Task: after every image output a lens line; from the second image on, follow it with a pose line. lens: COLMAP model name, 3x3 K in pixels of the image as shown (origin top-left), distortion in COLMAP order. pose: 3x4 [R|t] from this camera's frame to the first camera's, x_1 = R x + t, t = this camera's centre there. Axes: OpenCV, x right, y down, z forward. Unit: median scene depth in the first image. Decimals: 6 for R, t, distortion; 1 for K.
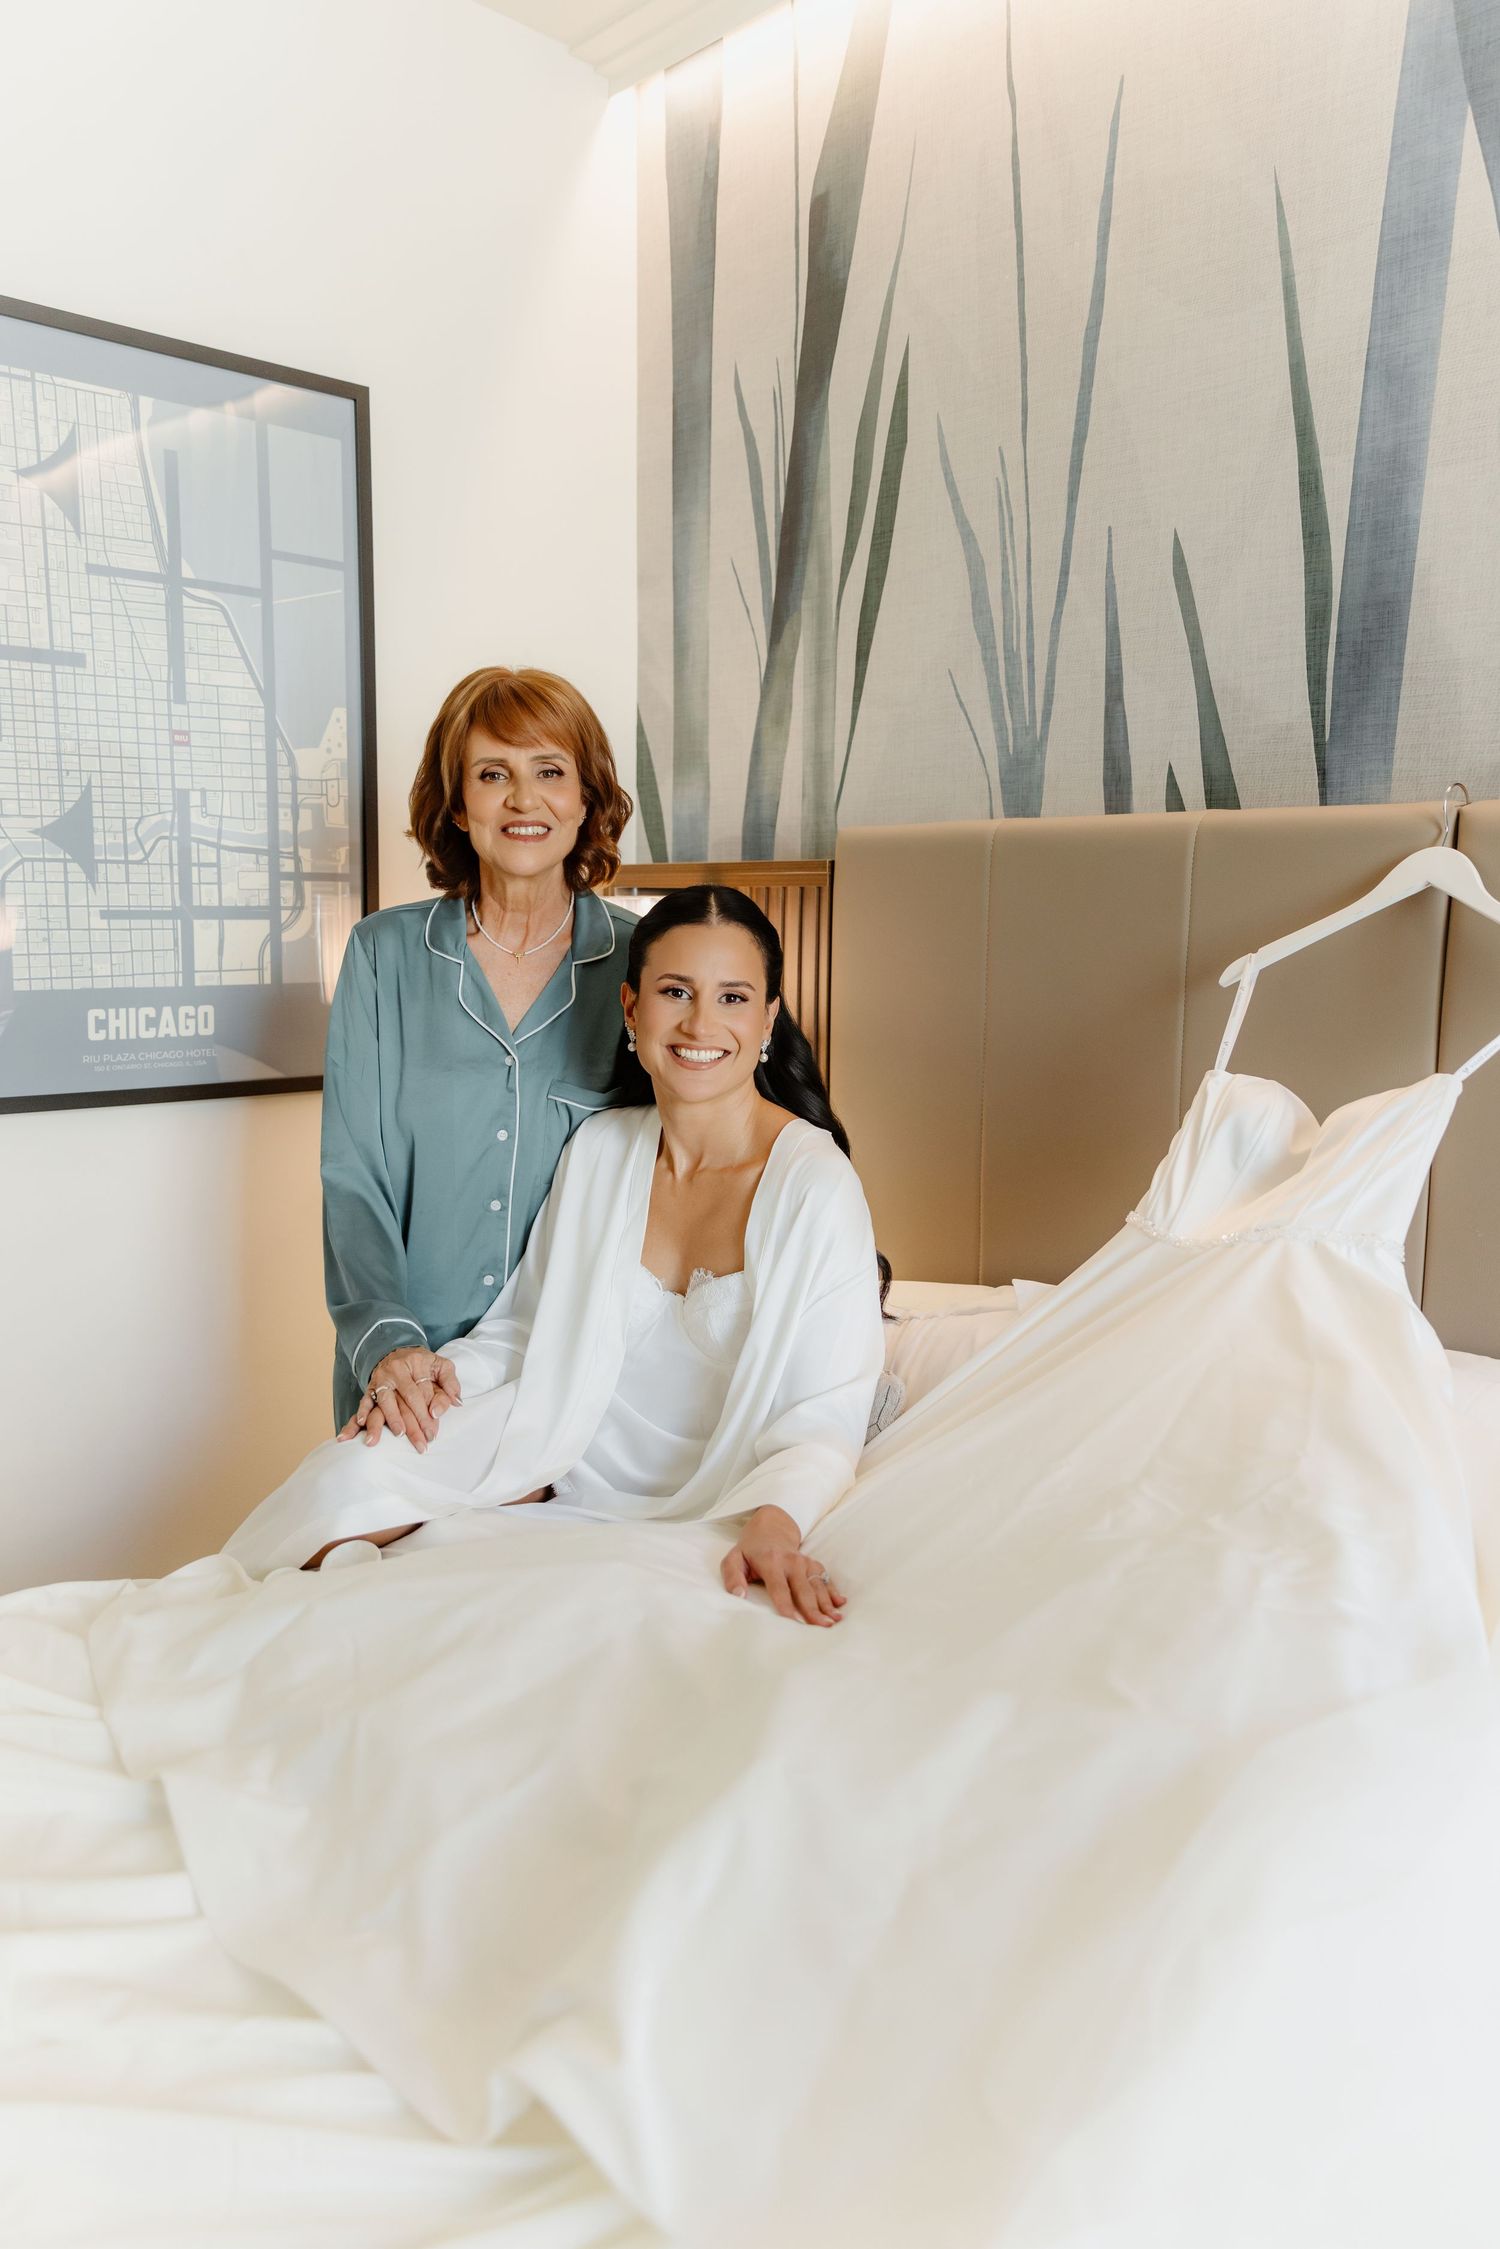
lens RADIAL K [[1705.8, 0, 709.1], [0, 1705.8, 1115.5], [0, 0, 1]] dist [0.004611, 0.012229]
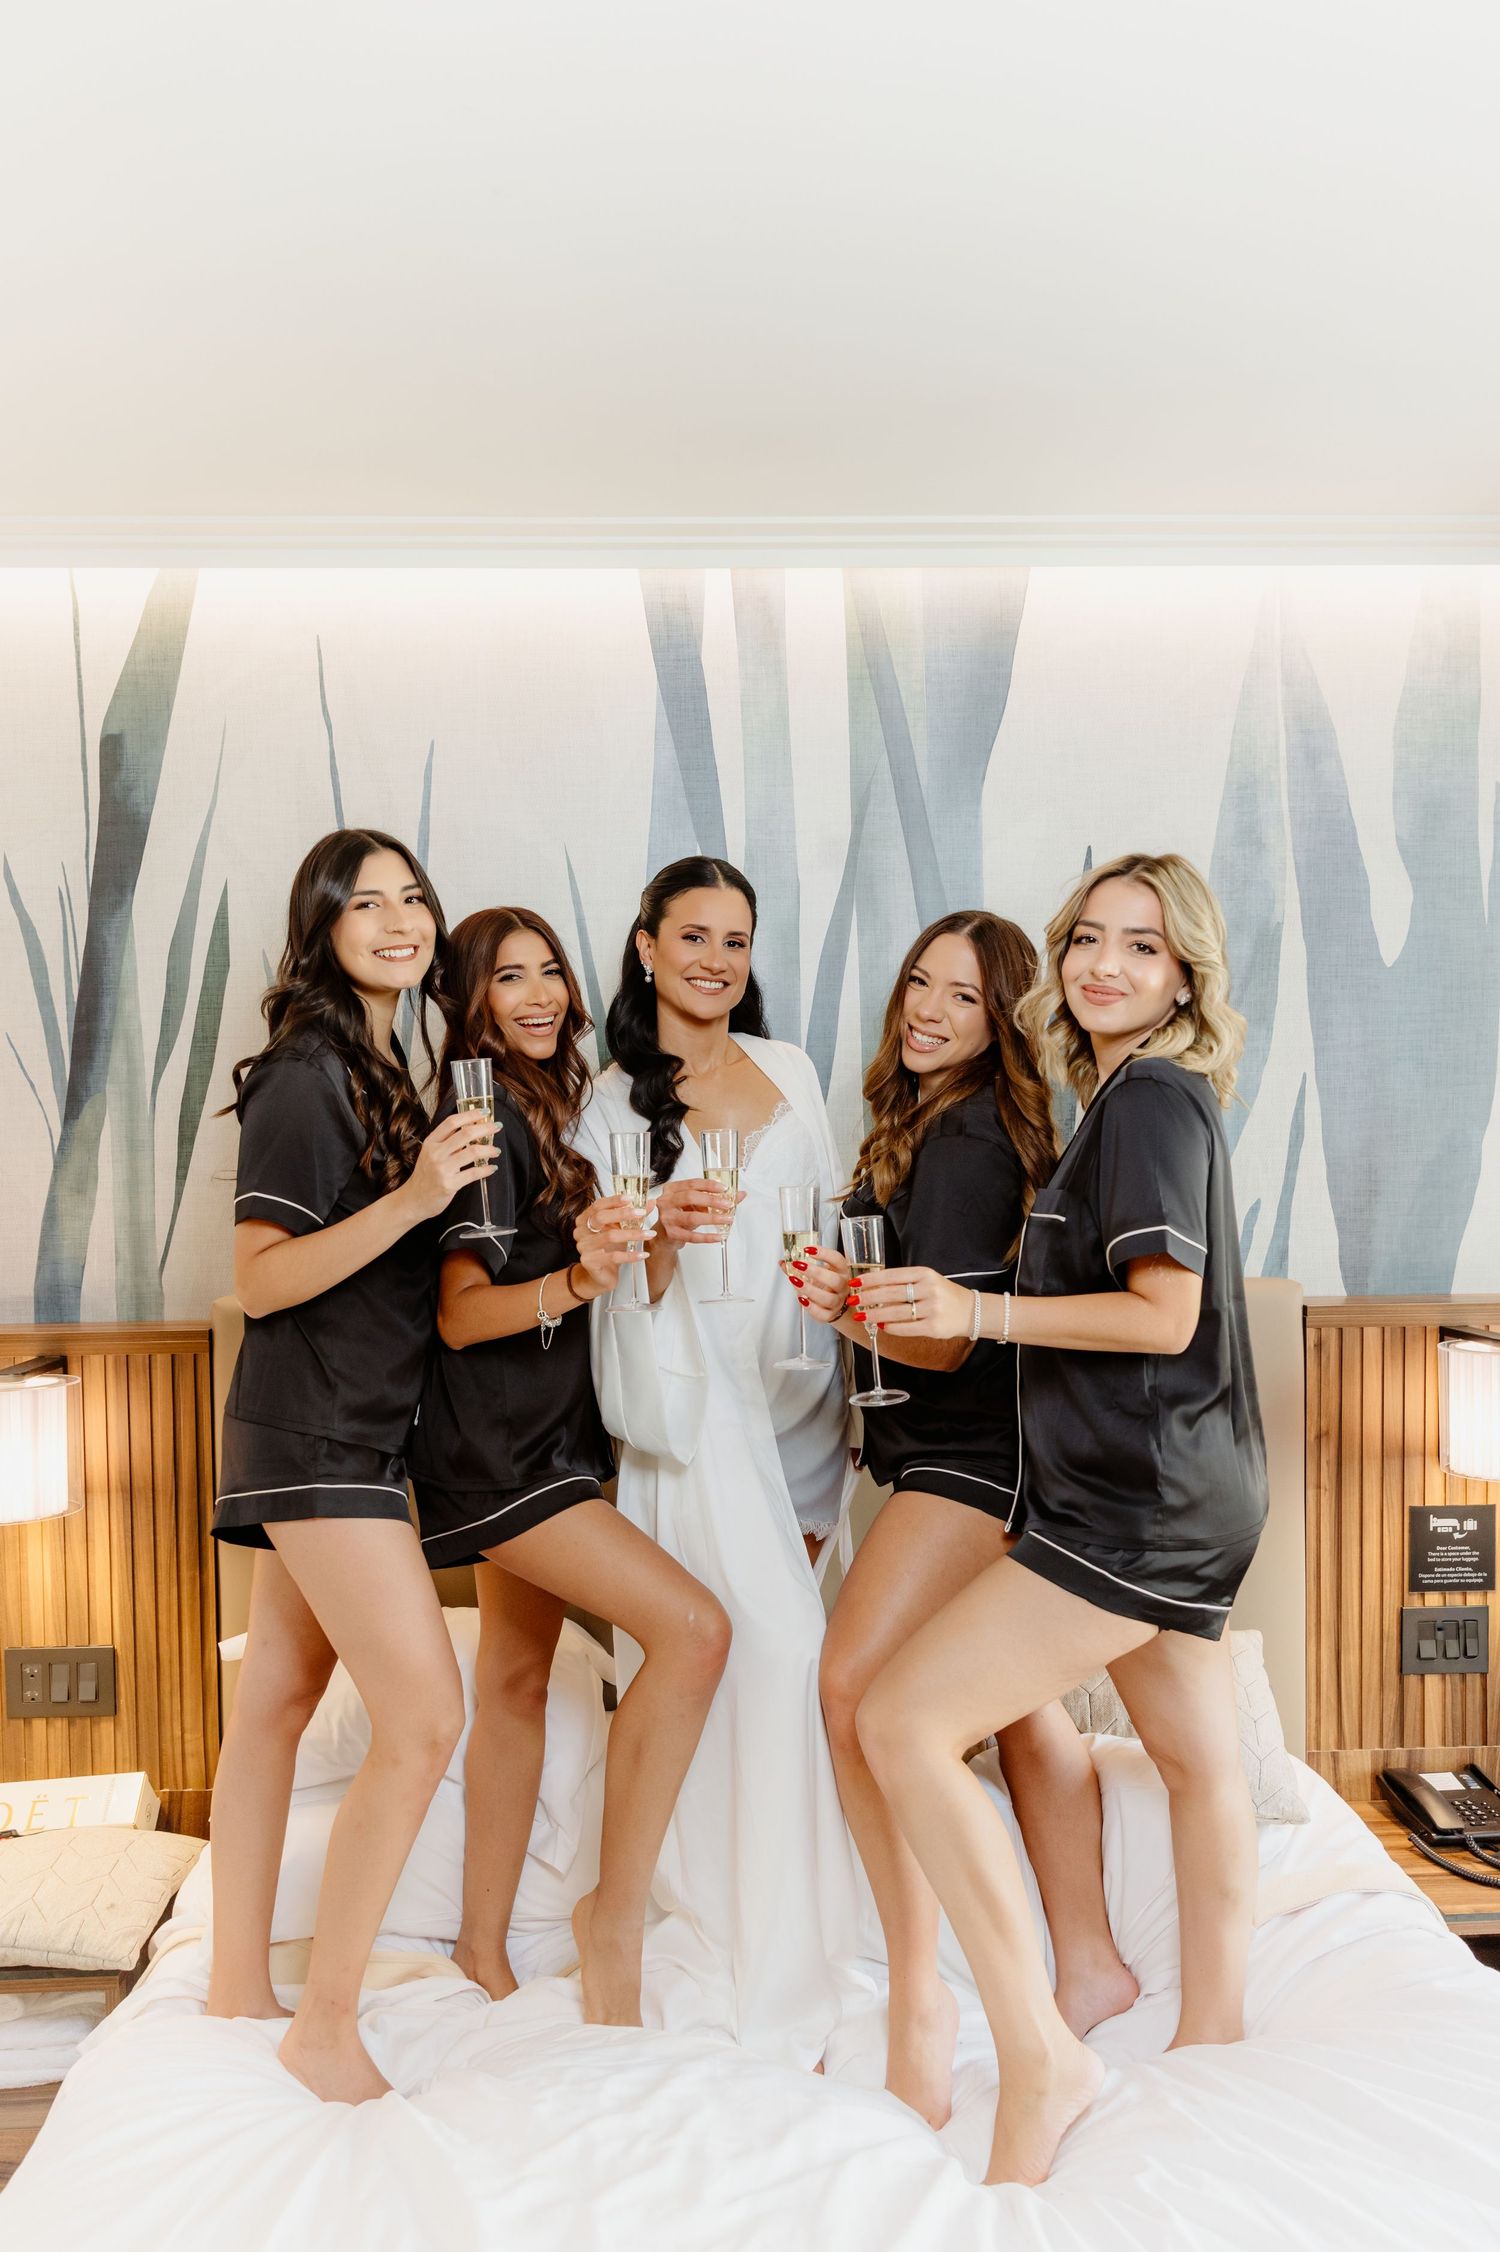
lens RADIAL K [[1534.2, 0, 728.5], [0, 1534.2, 1132.6], [0, 0, 1]] dist [0.002641, -0.004517]
pose [[0.646256, -0.039292, 0.762109, -0.486292], [0.108619, 0.993242, -0.040898, -0.208971], [-0.755351, 0.109210, 0.646156, 0.078357]]
